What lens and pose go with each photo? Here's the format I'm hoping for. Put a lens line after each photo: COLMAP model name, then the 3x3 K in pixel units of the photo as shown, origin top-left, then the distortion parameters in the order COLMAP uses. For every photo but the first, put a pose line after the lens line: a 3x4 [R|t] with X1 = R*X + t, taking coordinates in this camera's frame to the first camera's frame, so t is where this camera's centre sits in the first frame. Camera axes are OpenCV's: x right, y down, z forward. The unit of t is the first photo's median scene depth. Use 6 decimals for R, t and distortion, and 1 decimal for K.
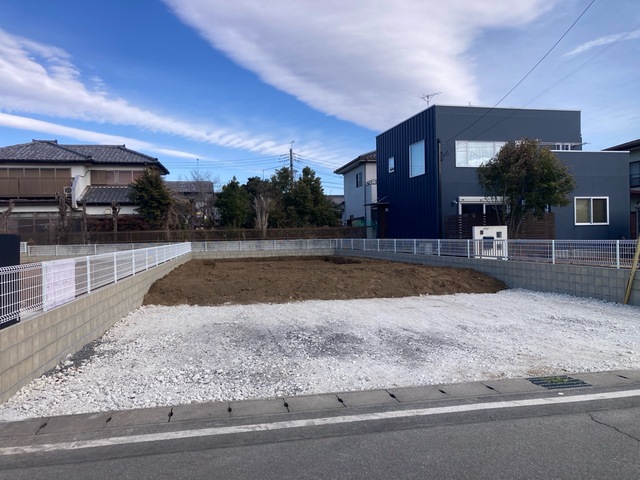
lens RADIAL K [[519.8, 0, 333.6], [0, 519.8, 239.3], [0, 0, 1]] dist [-0.001744, -0.002755]
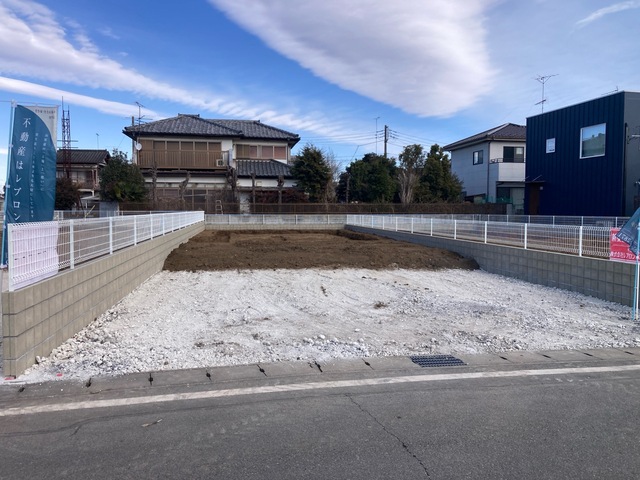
lens RADIAL K [[509.8, 0, 319.6], [0, 509.8, 272.6], [0, 0, 1]] dist [0.009761, -0.011340]
pose [[0.999589, 0.021854, -0.018572, -0.262067], [-0.019494, 0.992713, 0.118919, 0.000692], [0.021035, -0.118508, 0.992730, -0.067529]]
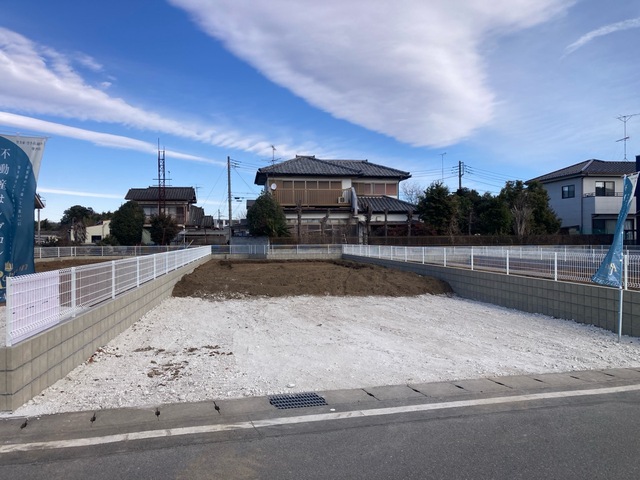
lens RADIAL K [[517.3, 0, 320.2], [0, 517.3, 285.9], [0, 0, 1]] dist [0.009470, 0.012695]
pose [[0.999965, 0.006048, 0.005854, -0.526536], [-0.006531, 0.996241, 0.086376, -0.002882], [-0.005309, -0.086411, 0.996245, -0.160500]]
